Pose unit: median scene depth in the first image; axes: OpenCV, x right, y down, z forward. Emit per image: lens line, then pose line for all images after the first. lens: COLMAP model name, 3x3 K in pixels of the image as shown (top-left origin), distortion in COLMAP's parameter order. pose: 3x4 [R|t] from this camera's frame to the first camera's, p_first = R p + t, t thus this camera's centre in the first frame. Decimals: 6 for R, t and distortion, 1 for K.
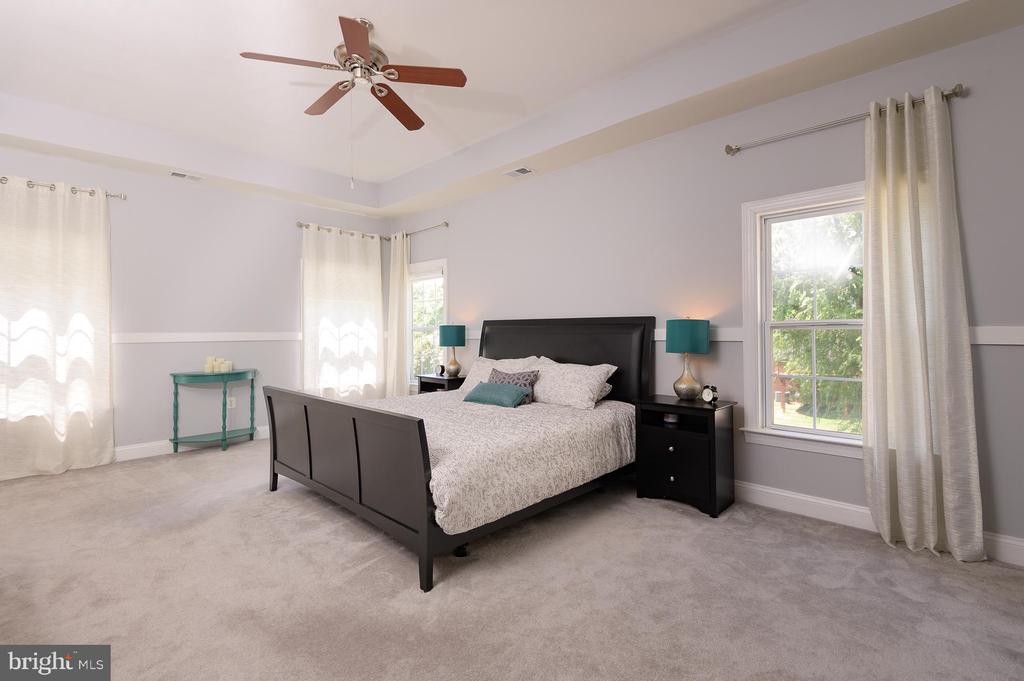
lens RADIAL K [[470.6, 0, 465.2], [0, 470.6, 335.9], [0, 0, 1]] dist [-0.000258, -0.000054]
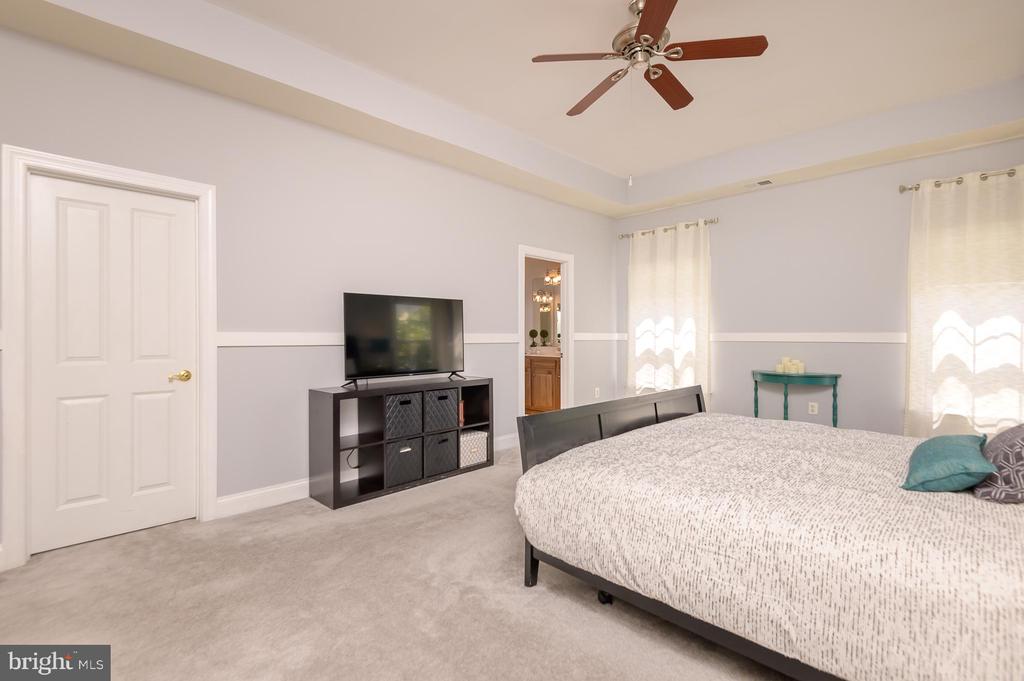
lens RADIAL K [[462.1, 0, 512.0], [0, 462.1, 340.5], [0, 0, 1]] dist [-0.000395, -0.000106]
pose [[0.041351, 0.019715, -0.998950, 0.410518], [-0.006621, 0.999789, 0.019457, -0.005567], [0.999123, 0.005810, 0.041472, 0.413698]]
